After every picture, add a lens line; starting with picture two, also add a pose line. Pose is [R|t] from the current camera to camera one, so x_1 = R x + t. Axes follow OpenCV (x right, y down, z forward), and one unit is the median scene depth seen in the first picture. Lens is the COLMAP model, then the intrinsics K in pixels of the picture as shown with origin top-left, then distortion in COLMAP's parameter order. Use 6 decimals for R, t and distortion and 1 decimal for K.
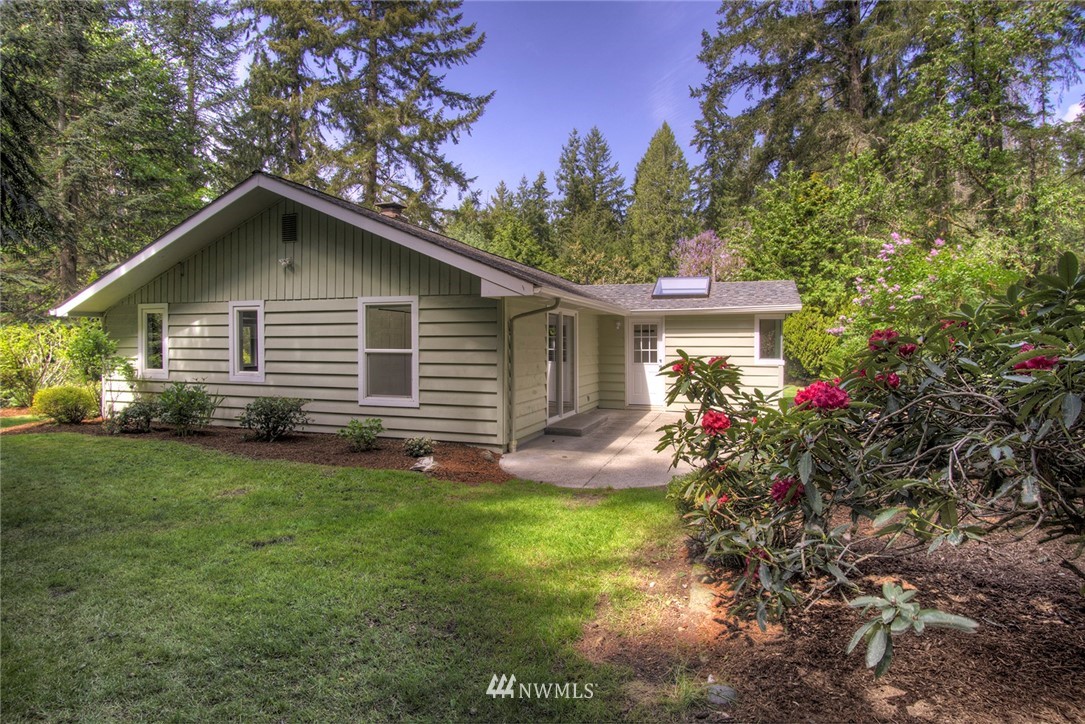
lens RADIAL K [[588.3, 0, 553.2], [0, 588.3, 362.4], [0, 0, 1]] dist [-0.030687, 0.008445]
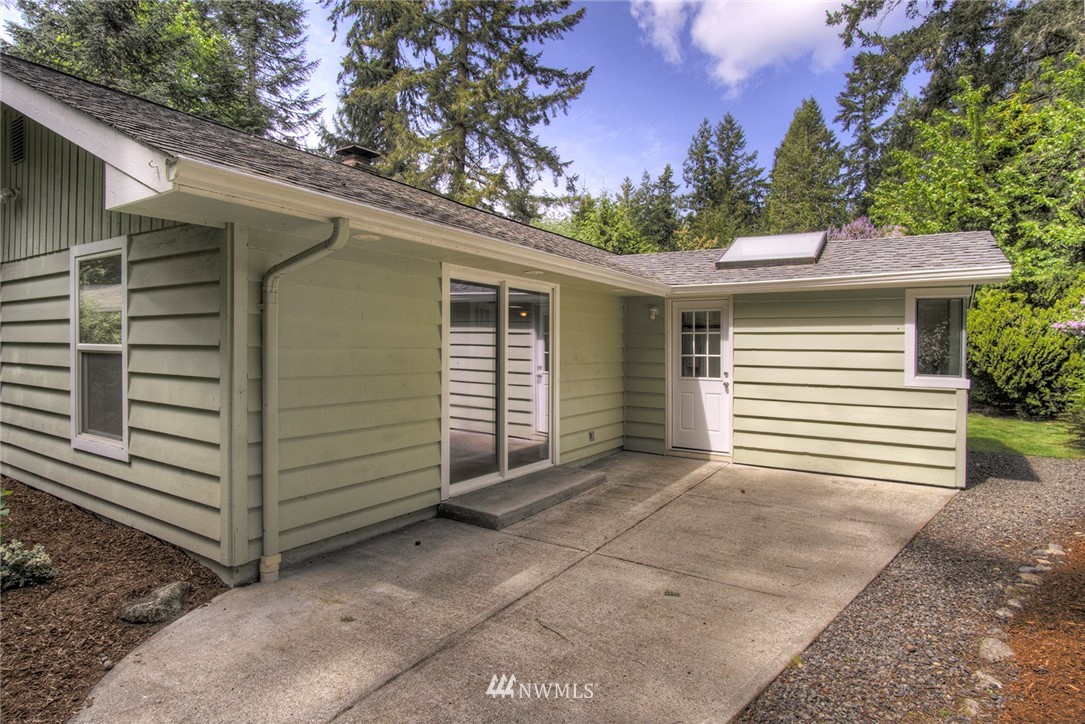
lens RADIAL K [[588.3, 0, 557.7], [0, 588.3, 344.9], [0, 0, 1]] dist [-0.030687, 0.008445]
pose [[0.973403, 0.009829, -0.228887, 0.055233], [-0.018772, 0.999142, -0.036929, -0.002546], [0.228327, 0.040243, 0.972752, 0.145536]]
